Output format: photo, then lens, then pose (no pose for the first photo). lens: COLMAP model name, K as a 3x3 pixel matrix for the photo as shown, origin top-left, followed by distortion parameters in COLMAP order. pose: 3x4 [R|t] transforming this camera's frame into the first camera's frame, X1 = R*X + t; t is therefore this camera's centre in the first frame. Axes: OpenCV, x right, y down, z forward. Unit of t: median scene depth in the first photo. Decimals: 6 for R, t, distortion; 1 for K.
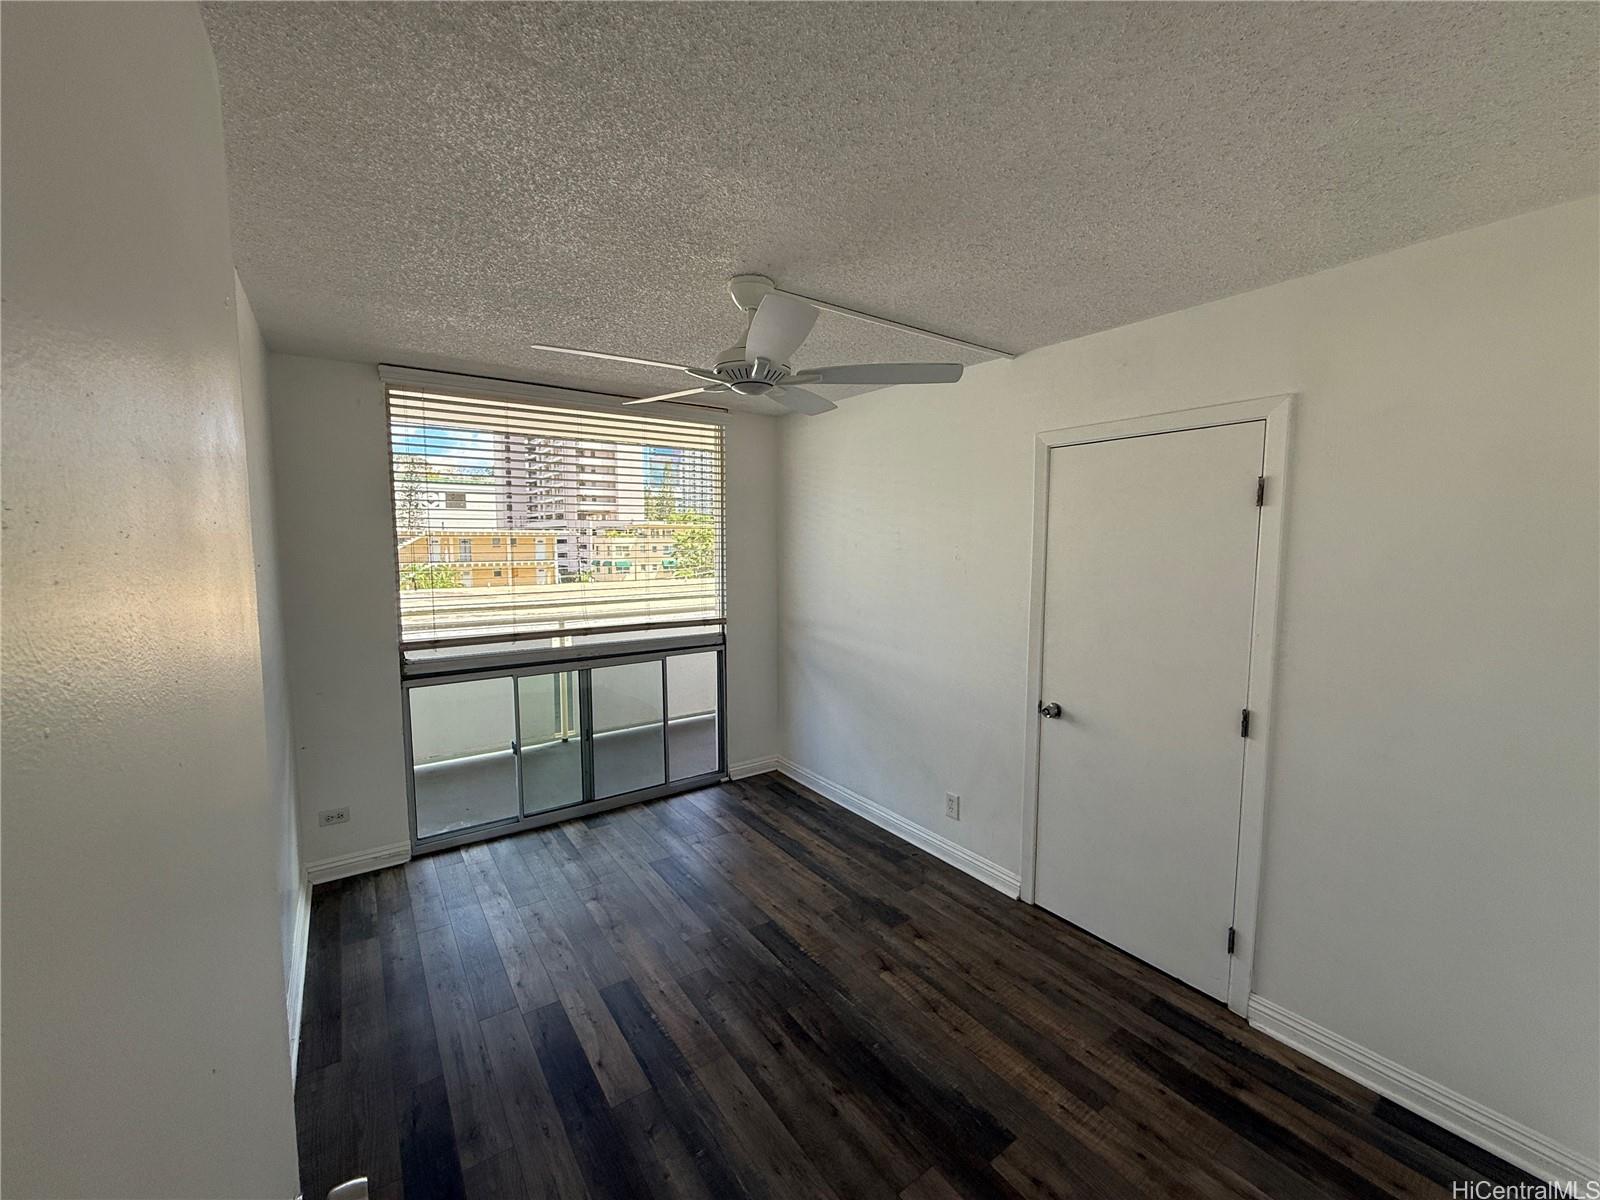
lens RADIAL K [[639.9, 0, 796.5], [0, 639.9, 598.3], [0, 0, 1]] dist [-0.000034, 0.000317]
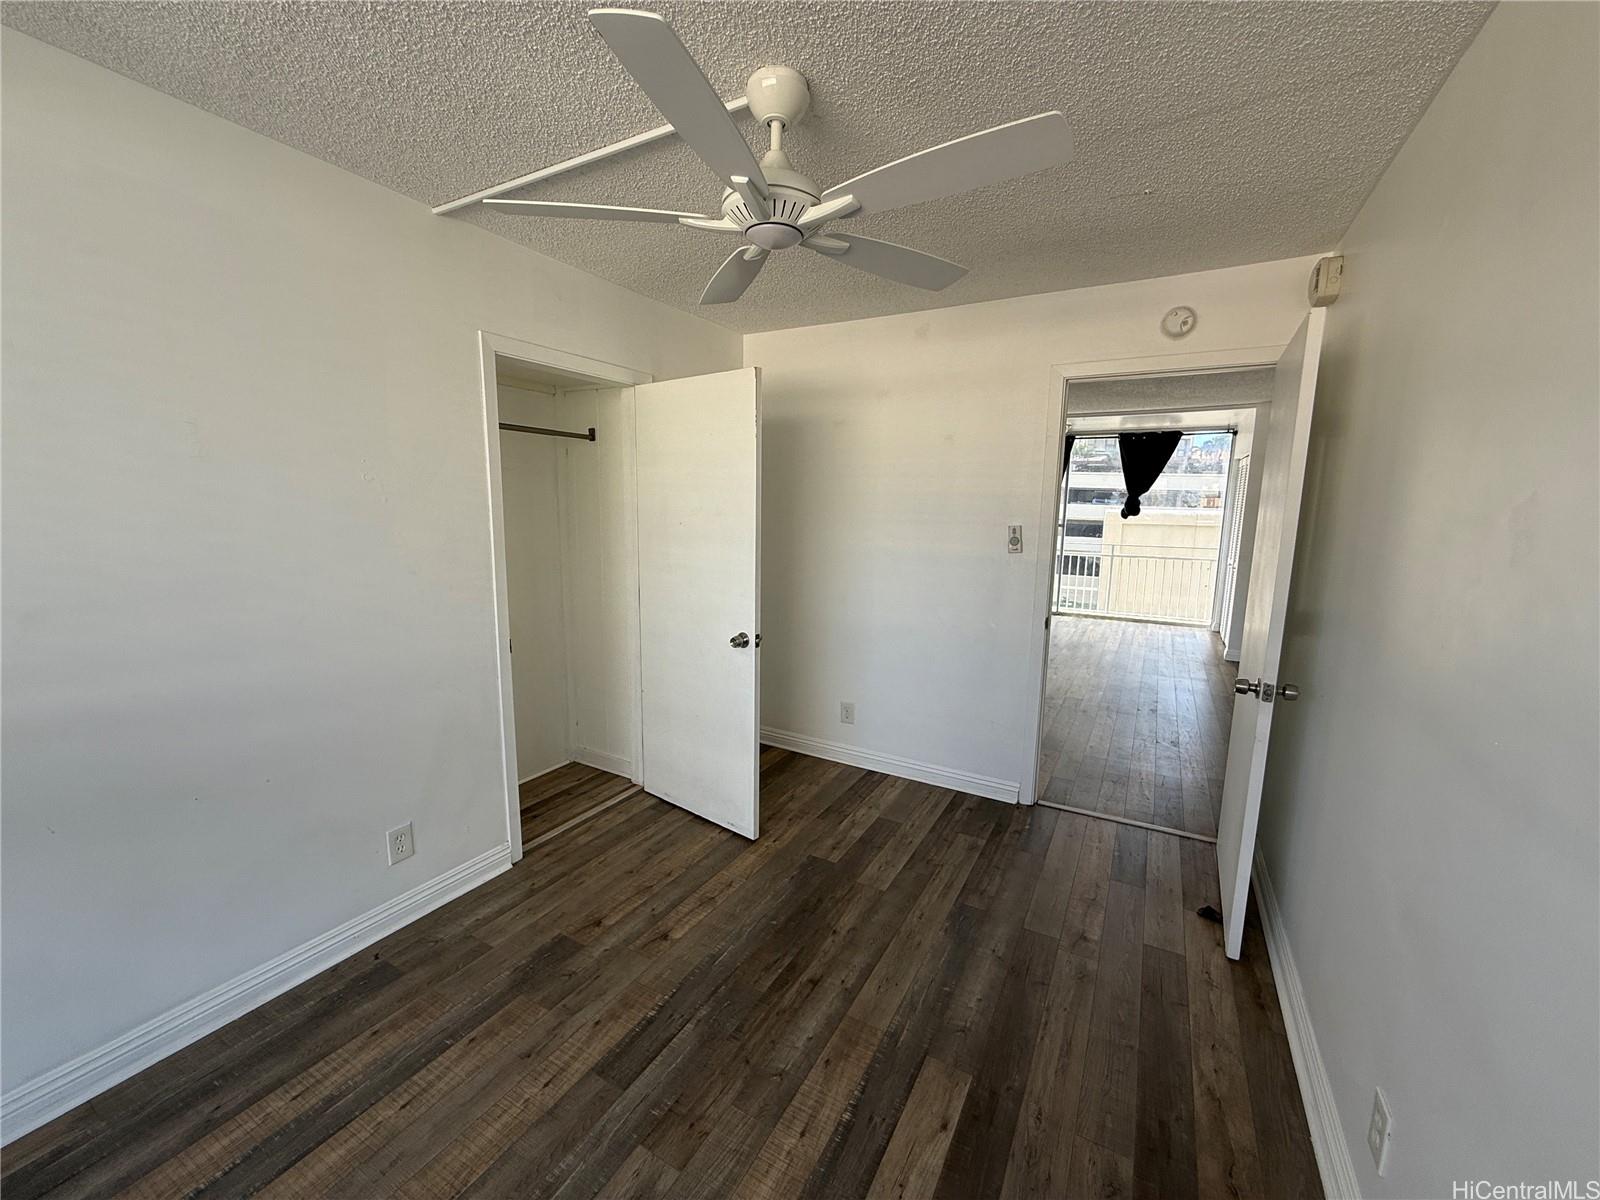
lens RADIAL K [[639.9, 0, 796.5], [0, 639.9, 598.3], [0, 0, 1]] dist [-0.000034, 0.000317]
pose [[-0.424551, -0.145626, 0.893616, -0.694001], [0.063204, 0.979806, 0.189699, -0.051386], [-0.903195, 0.137017, -0.406774, 1.158280]]
